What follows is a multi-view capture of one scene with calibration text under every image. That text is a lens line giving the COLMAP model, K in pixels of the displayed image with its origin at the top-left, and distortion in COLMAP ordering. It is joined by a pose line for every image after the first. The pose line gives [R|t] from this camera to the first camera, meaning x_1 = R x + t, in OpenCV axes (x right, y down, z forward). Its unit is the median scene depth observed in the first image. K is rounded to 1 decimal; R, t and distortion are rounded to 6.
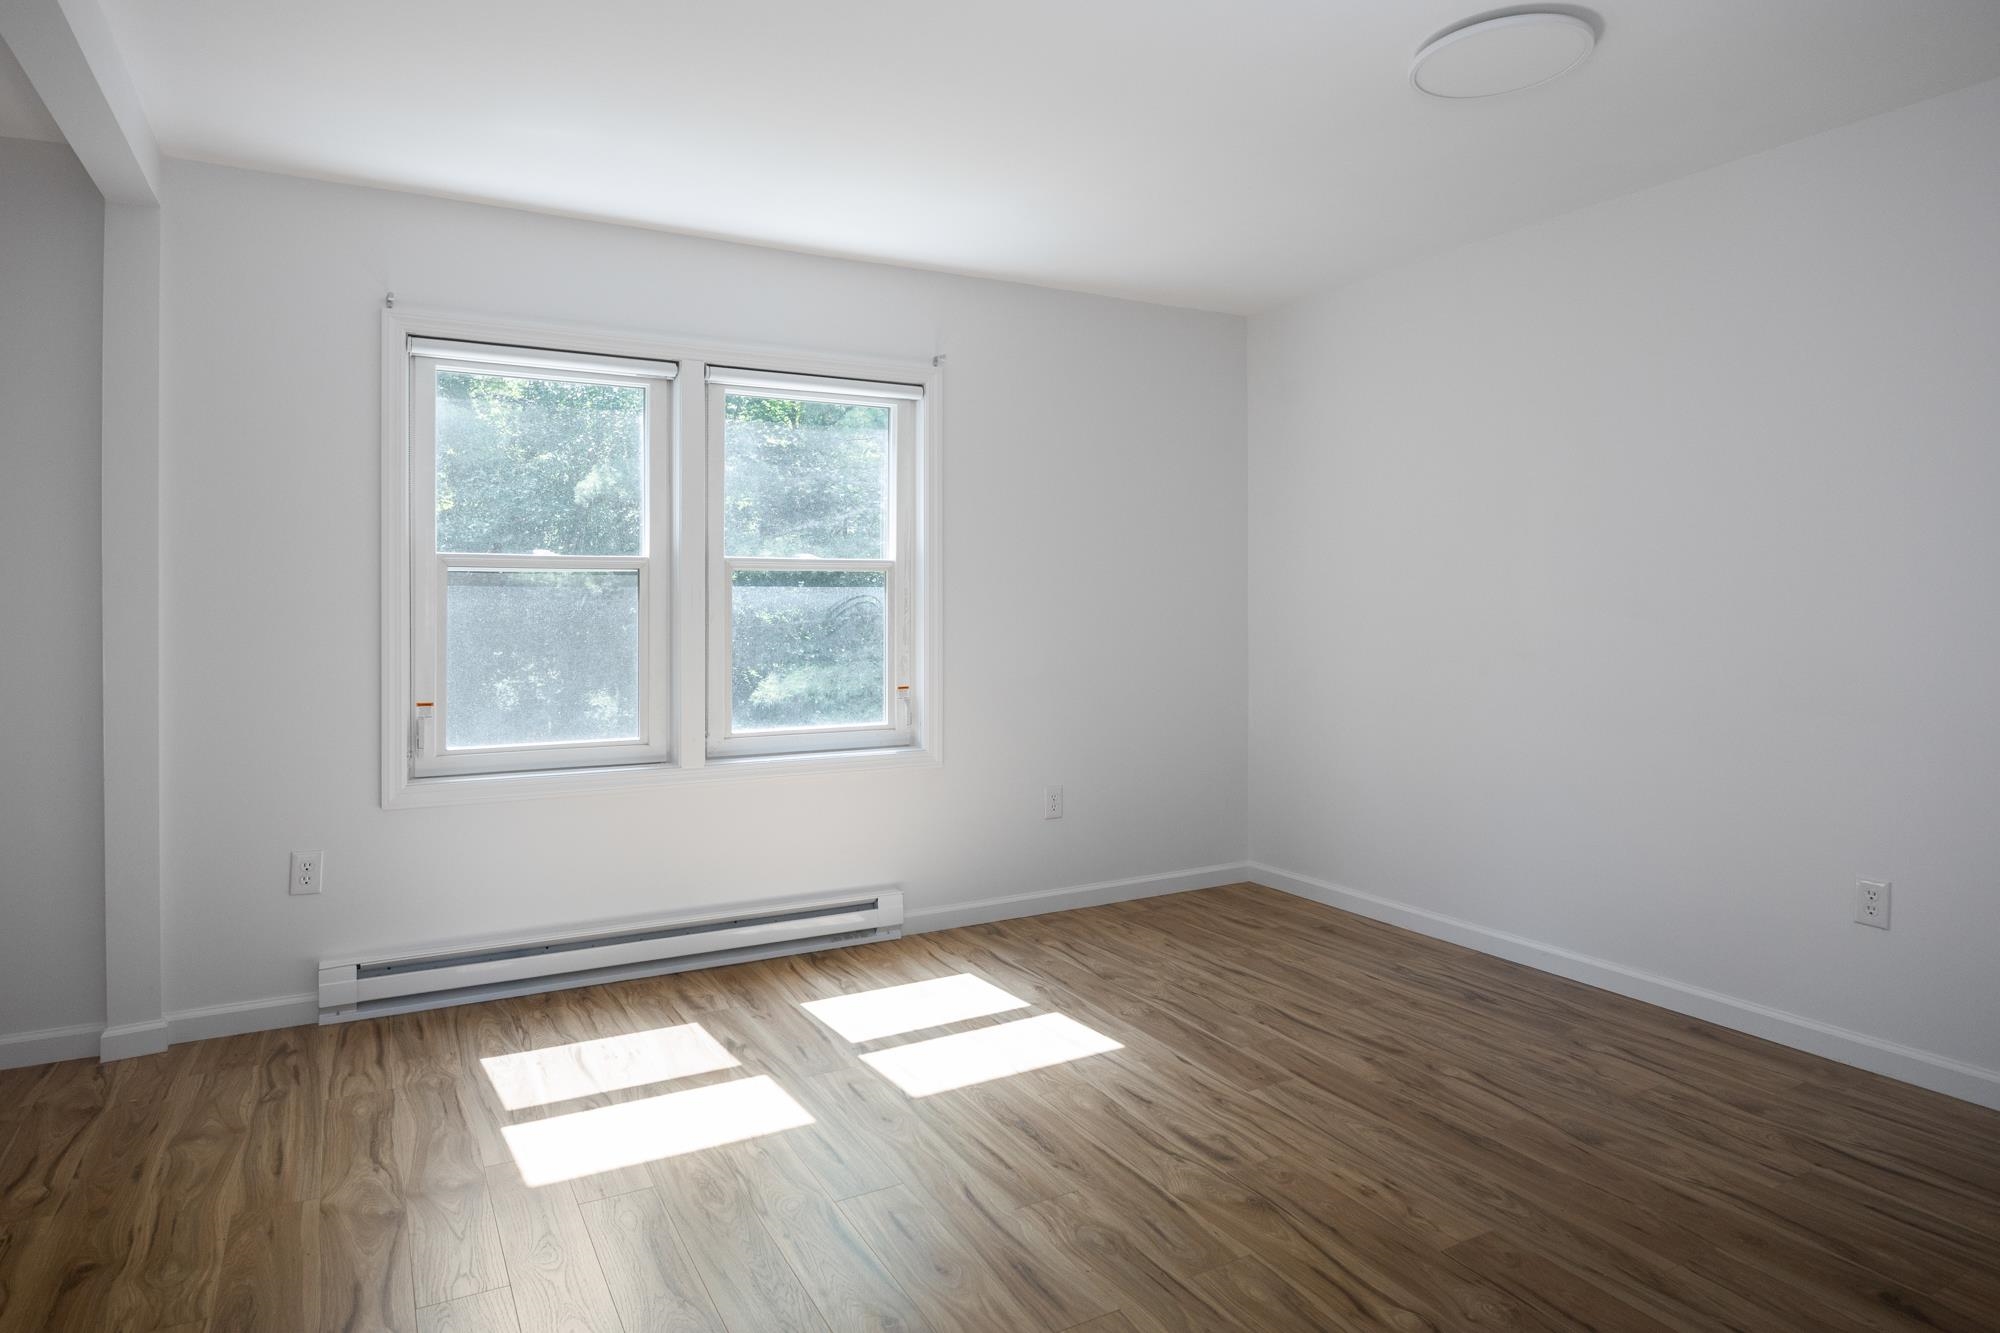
lens RADIAL K [[1164.7, 0, 987.5], [0, 1164.7, 614.7], [0, 0, 1]] dist [-0.011423, 0.000343]
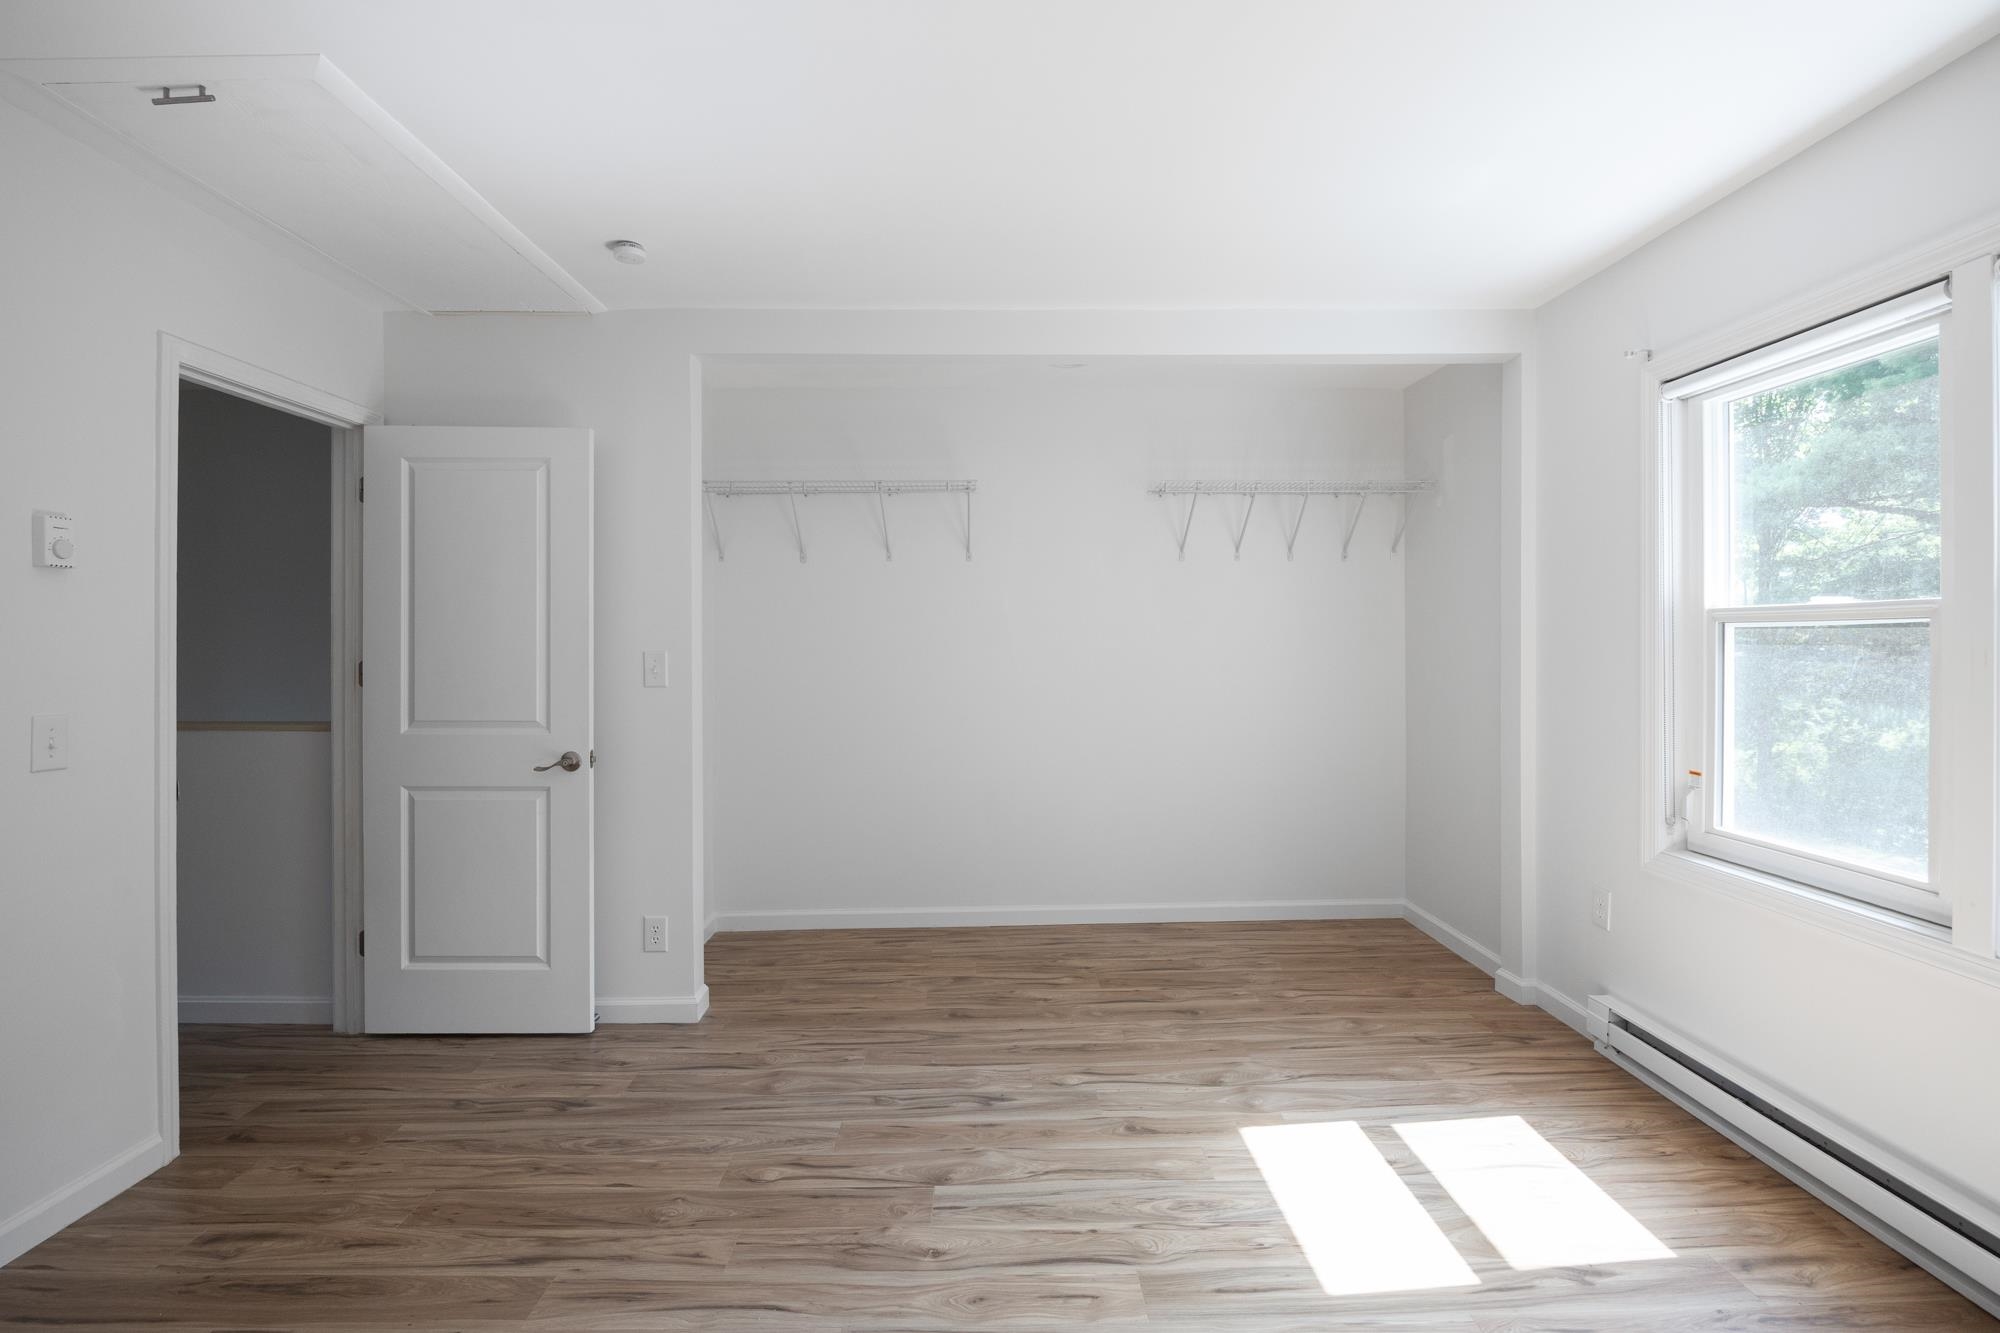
lens RADIAL K [[922.8, 0, 1001.3], [0, 922.8, 651.7], [0, 0, 1]] dist [-0.015011, 0.000244]
pose [[-0.460257, 0.006747, -0.887760, 0.450588], [-0.011896, 0.999834, 0.013766, -0.024492], [0.887706, 0.016897, -0.460101, 0.917083]]
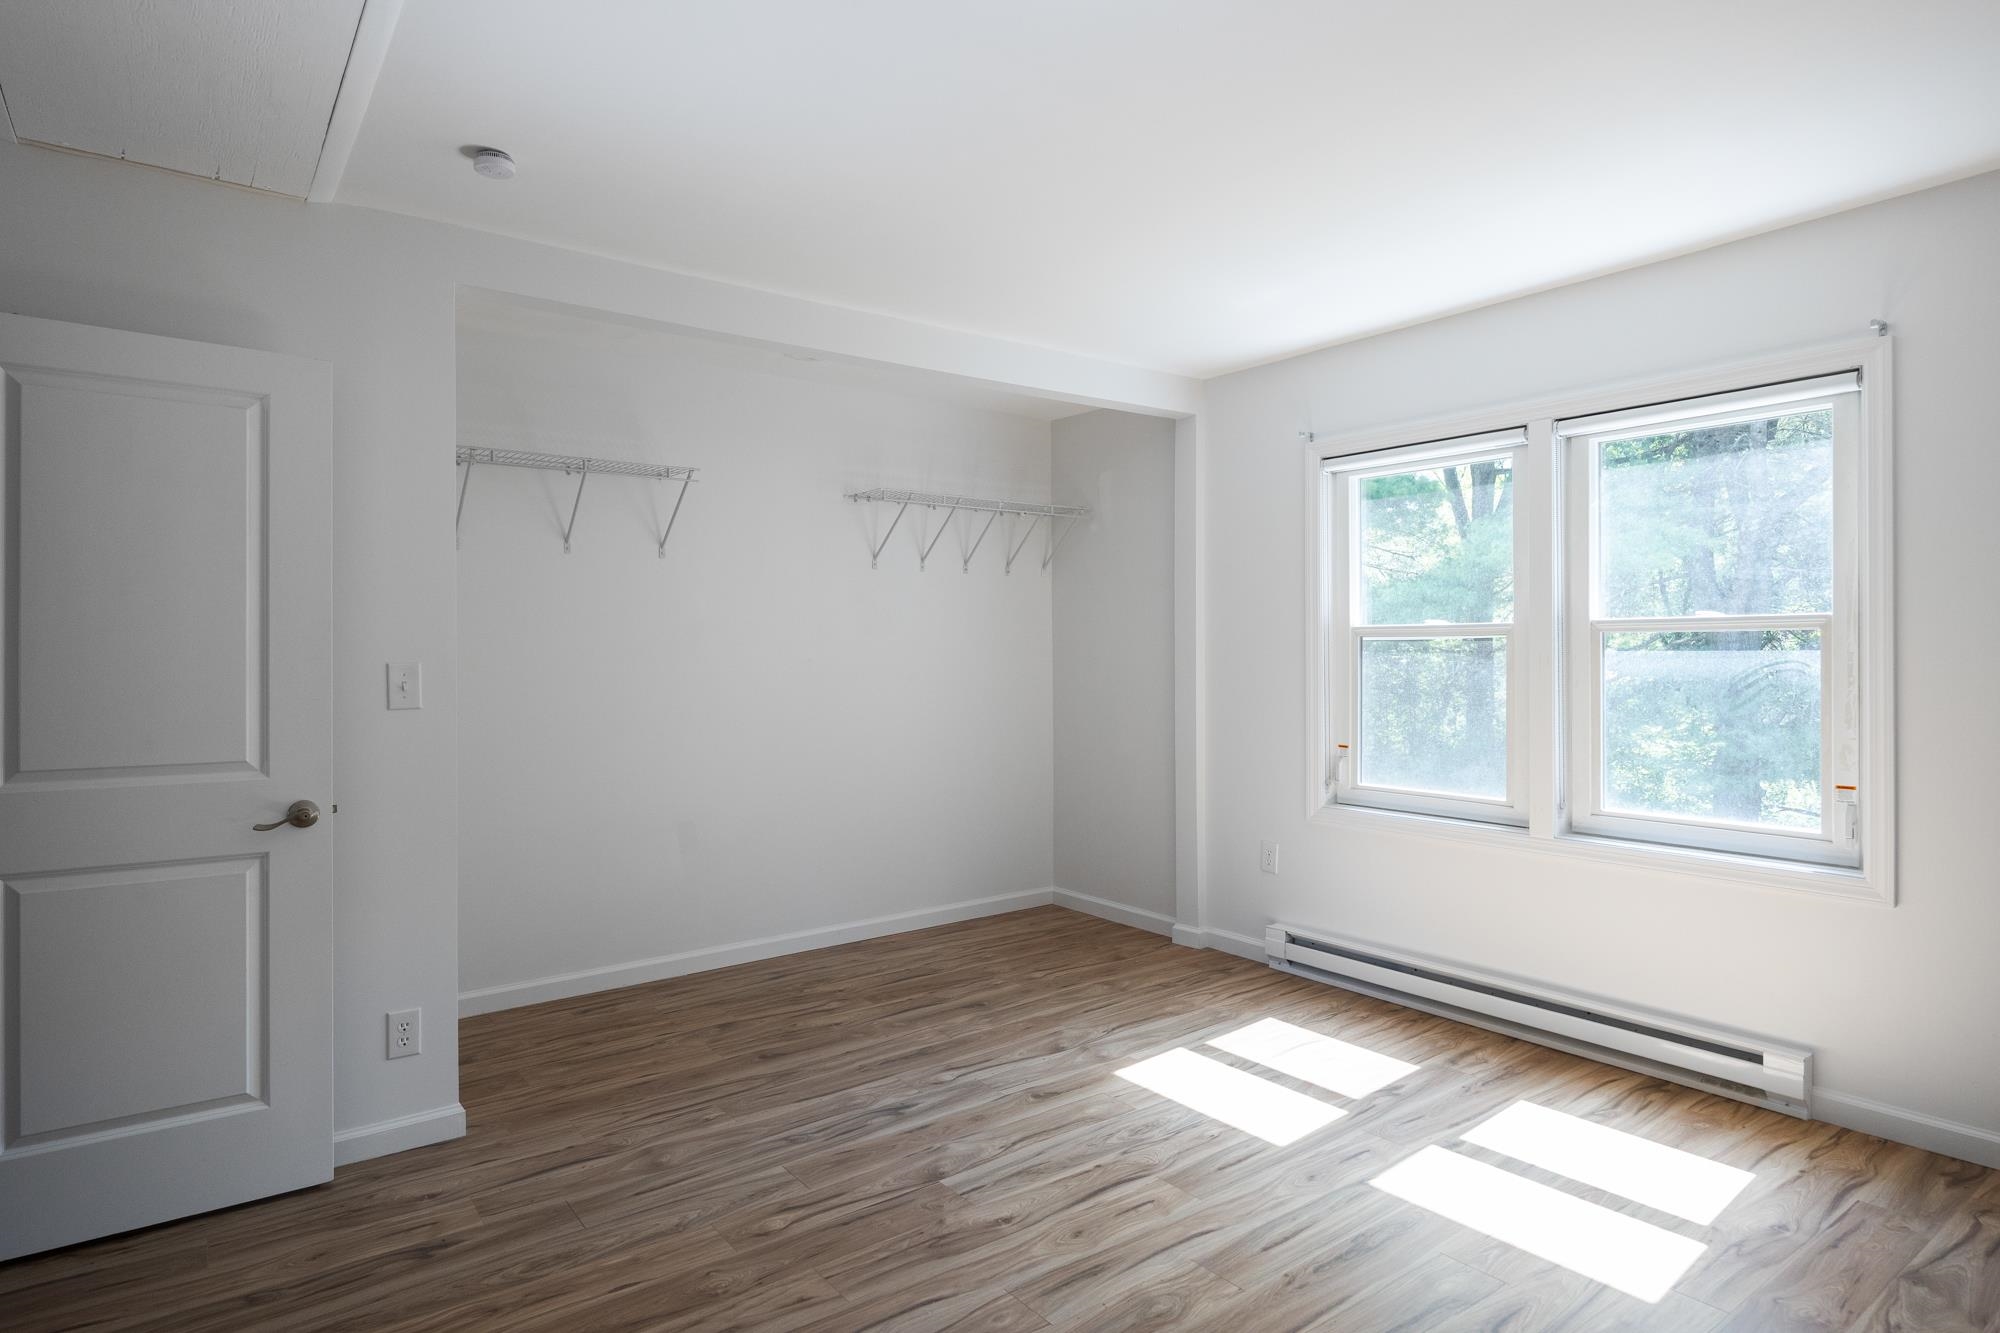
lens RADIAL K [[1084.2, 0, 995.1], [0, 1084.2, 657.2], [0, 0, 1]] dist [-0.013394, 0.000544]
pose [[0.143405, 0.001659, -0.989663, 0.686205], [-0.011287, 0.999936, 0.000041, -0.016807], [0.989600, 0.011165, 0.143415, 0.492793]]
